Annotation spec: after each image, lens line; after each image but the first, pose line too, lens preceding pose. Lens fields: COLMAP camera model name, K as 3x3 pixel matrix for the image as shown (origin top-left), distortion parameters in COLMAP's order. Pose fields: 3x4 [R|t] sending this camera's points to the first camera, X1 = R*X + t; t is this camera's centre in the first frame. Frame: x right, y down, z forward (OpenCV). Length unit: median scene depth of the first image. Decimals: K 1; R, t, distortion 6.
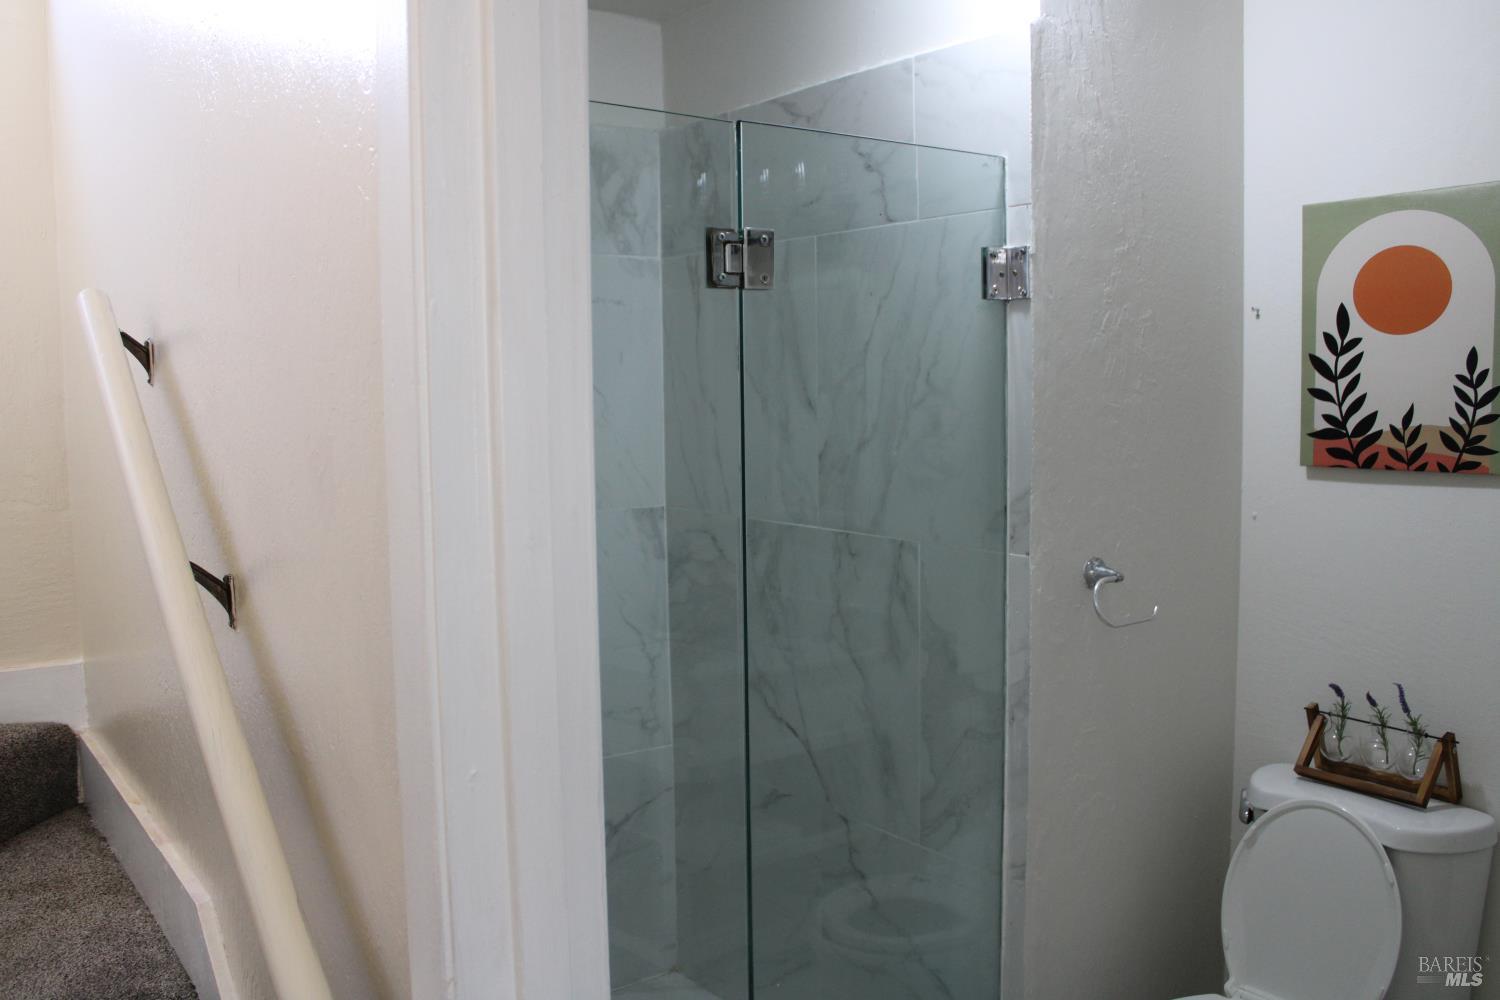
lens RADIAL K [[1306.4, 0, 750.0], [0, 1306.4, 500.0], [0, 0, 1]] dist [-0.159041, 0.149478]
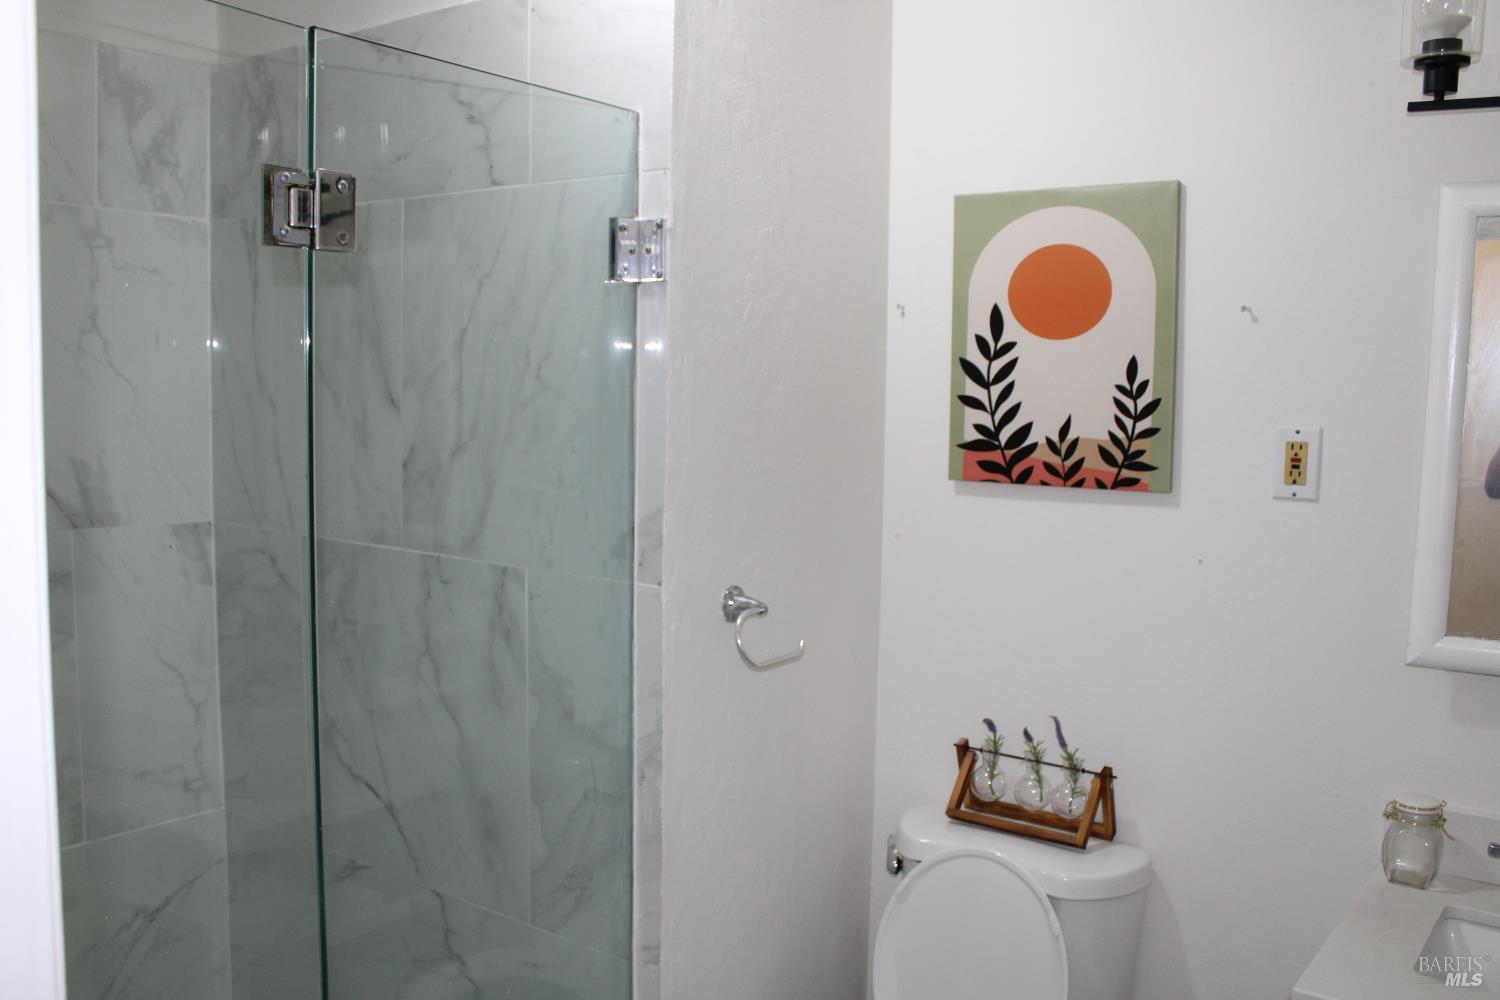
lens RADIAL K [[1306.4, 0, 750.0], [0, 1306.4, 500.0], [0, 0, 1]] dist [-0.159041, 0.149478]
pose [[0.946961, 0.001675, 0.321345, -0.003096], [-0.002003, 0.999998, 0.000692, -0.013214], [-0.321343, -0.001299, 0.946962, 0.169816]]
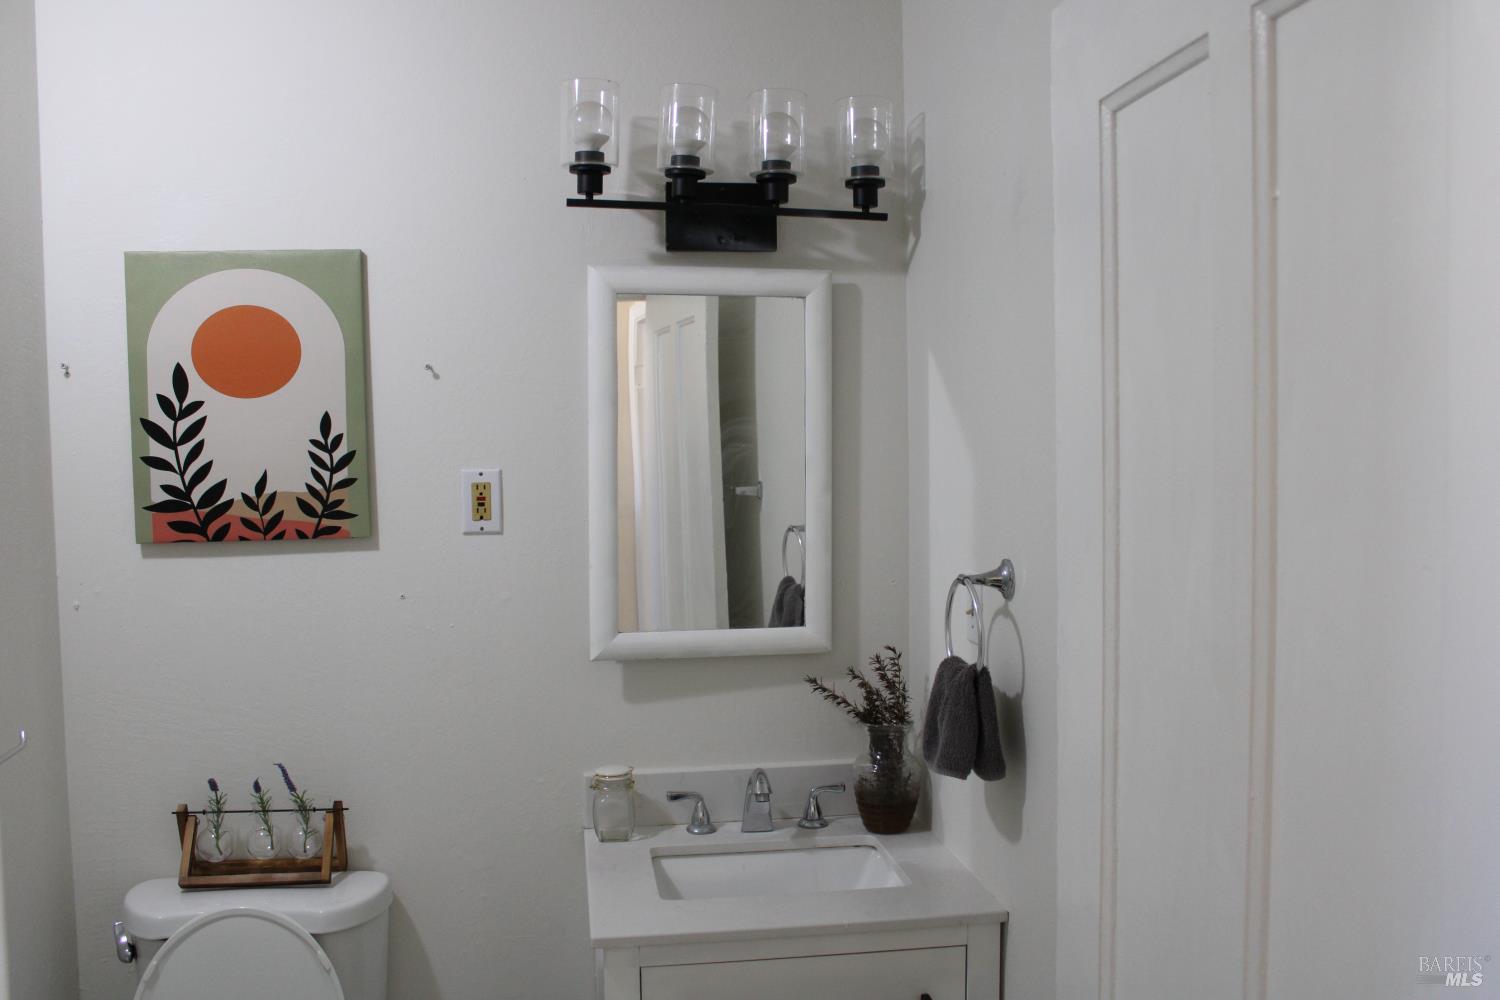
lens RADIAL K [[1306.4, 0, 750.0], [0, 1306.4, 500.0], [0, 0, 1]] dist [-0.159041, 0.149478]
pose [[0.445902, -0.041544, 0.894117, -0.175177], [0.086629, 0.996236, 0.003087, -0.023988], [-0.890880, 0.076080, 0.447822, 0.230810]]
